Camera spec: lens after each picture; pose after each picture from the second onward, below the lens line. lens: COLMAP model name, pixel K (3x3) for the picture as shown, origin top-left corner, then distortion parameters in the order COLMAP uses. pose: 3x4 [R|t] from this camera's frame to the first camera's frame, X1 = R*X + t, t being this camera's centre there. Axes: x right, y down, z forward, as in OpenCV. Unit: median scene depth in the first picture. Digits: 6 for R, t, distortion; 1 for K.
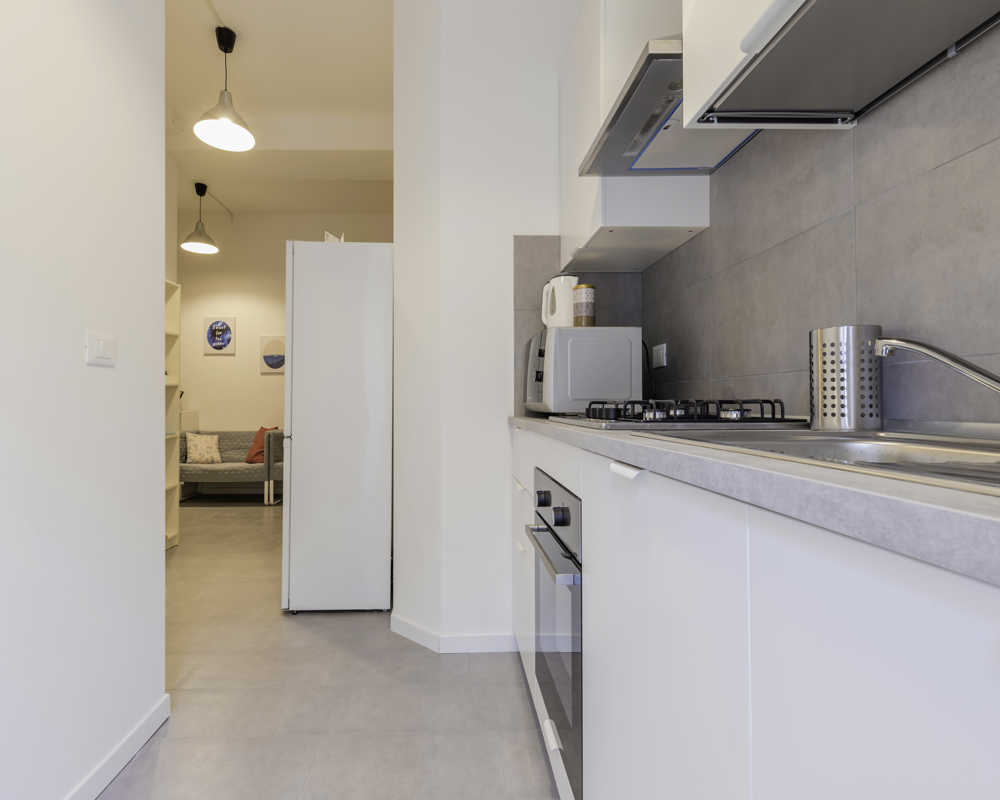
lens RADIAL K [[540.2, 0, 499.6], [0, 540.2, 393.4], [0, 0, 1]] dist [0.000736, 0.000097]
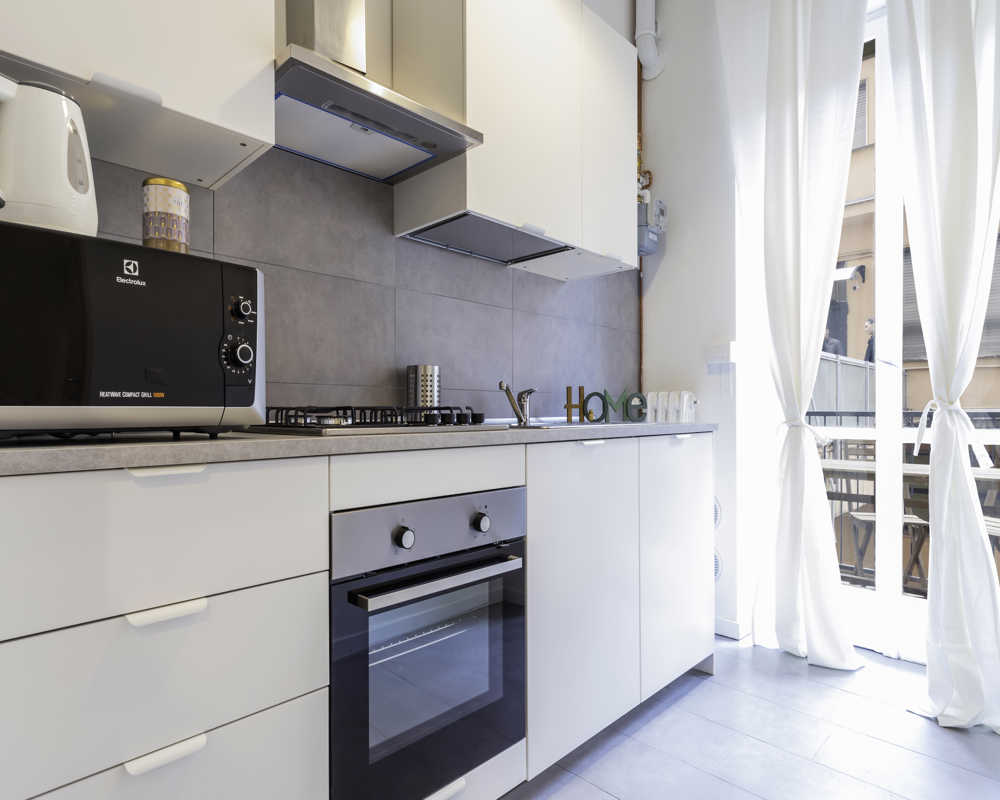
lens RADIAL K [[593.4, 0, 476.4], [0, 593.4, 404.3], [0, 0, 1]] dist [0.002430, -0.001300]
pose [[-0.662939, 0.006006, 0.748649, -0.704434], [-0.014586, 0.999674, -0.020936, 0.029459], [-0.748531, -0.024799, -0.662636, 1.728131]]
